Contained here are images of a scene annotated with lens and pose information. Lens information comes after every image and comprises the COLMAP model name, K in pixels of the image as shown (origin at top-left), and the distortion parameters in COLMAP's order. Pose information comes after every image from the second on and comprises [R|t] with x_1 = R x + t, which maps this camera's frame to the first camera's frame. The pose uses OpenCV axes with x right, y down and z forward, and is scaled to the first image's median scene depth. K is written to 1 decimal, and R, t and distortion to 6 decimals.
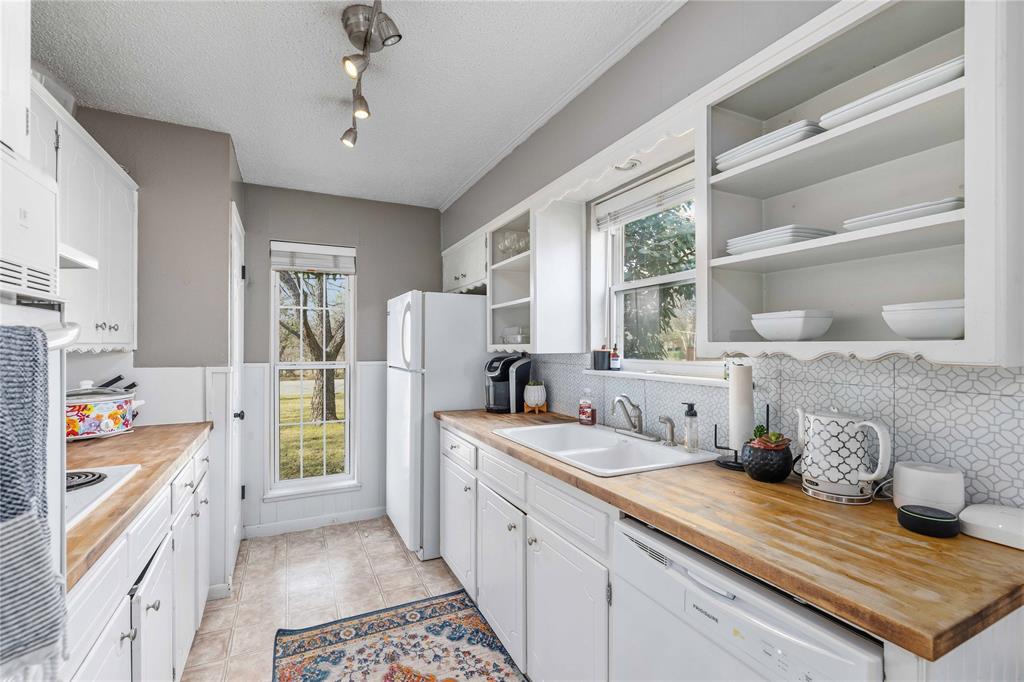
lens RADIAL K [[462.2, 0, 514.1], [0, 462.2, 345.2], [0, 0, 1]] dist [-0.002190, 0.001625]
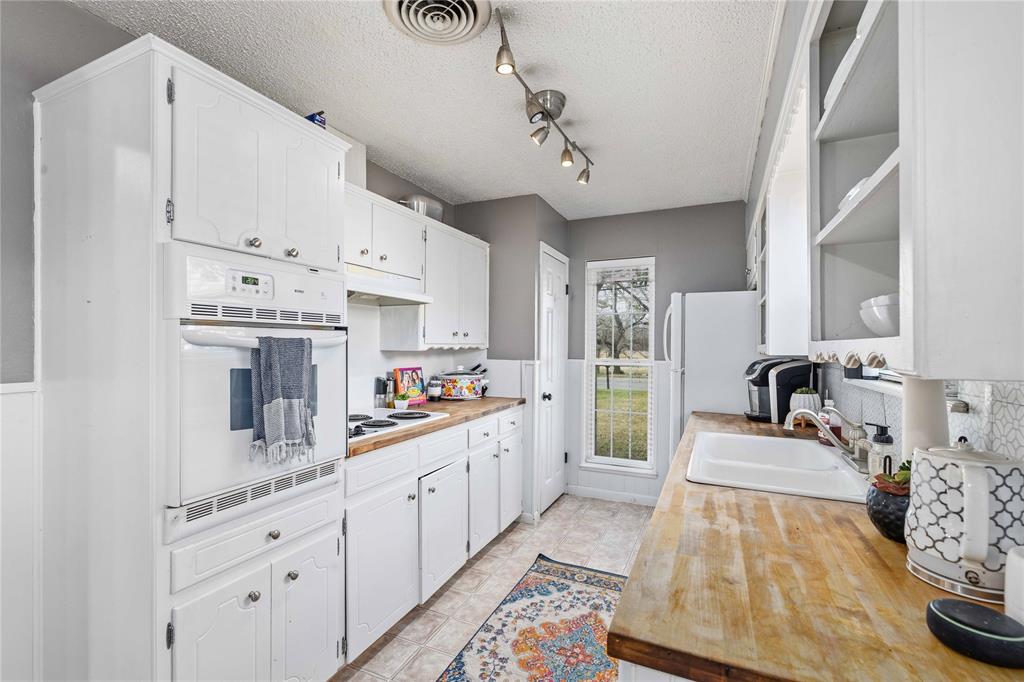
lens RADIAL K [[462.2, 0, 492.9], [0, 462.2, 344.5], [0, 0, 1]] dist [-0.002190, 0.001625]
pose [[0.610383, 0.000259, -0.792107, 0.469117], [-0.002487, 0.999996, -0.001589, 0.000309], [0.792103, 0.002940, 0.610381, 0.052406]]
